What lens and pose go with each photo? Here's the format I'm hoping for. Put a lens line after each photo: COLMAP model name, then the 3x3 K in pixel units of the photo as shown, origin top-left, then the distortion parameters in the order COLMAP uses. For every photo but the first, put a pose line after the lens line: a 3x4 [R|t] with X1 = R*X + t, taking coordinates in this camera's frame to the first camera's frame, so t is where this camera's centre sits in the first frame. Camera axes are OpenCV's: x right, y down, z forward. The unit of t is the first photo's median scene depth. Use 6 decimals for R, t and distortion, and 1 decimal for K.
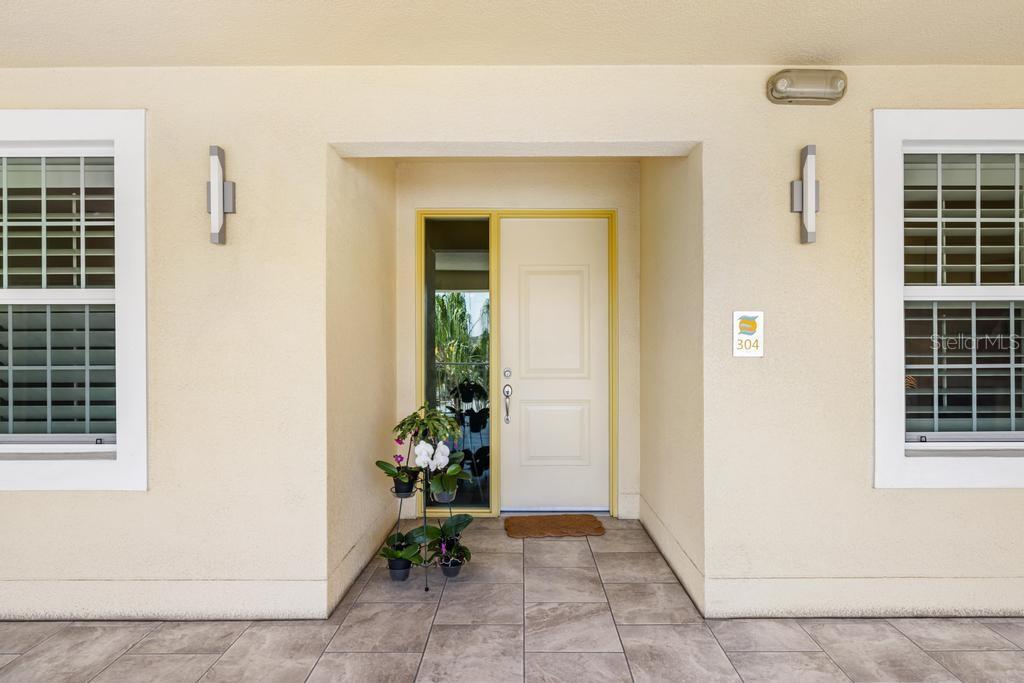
lens RADIAL K [[537.6, 0, 512.6], [0, 537.6, 343.5], [0, 0, 1]] dist [-0.007482, 0.000218]
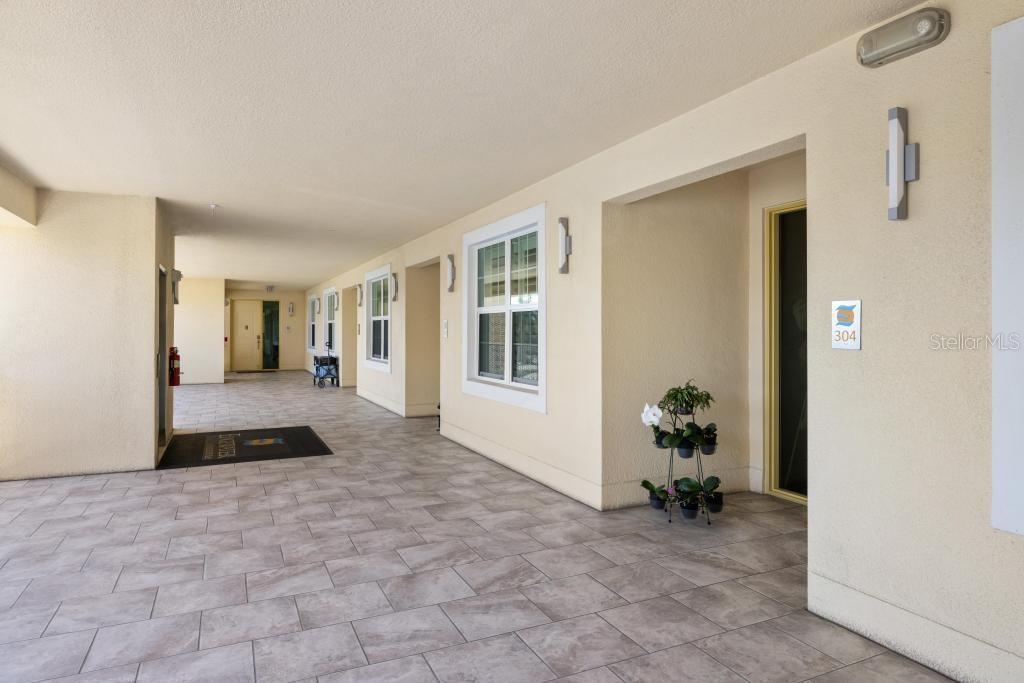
lens RADIAL K [[632.1, 0, 512.9], [0, 632.1, 334.8], [0, 0, 1]] dist [0.007115, -0.000969]
pose [[0.421149, 0.009397, -0.906943, 1.198435], [-0.007803, 0.999947, 0.006737, -0.003273], [0.906958, 0.004239, 0.421200, 0.004734]]
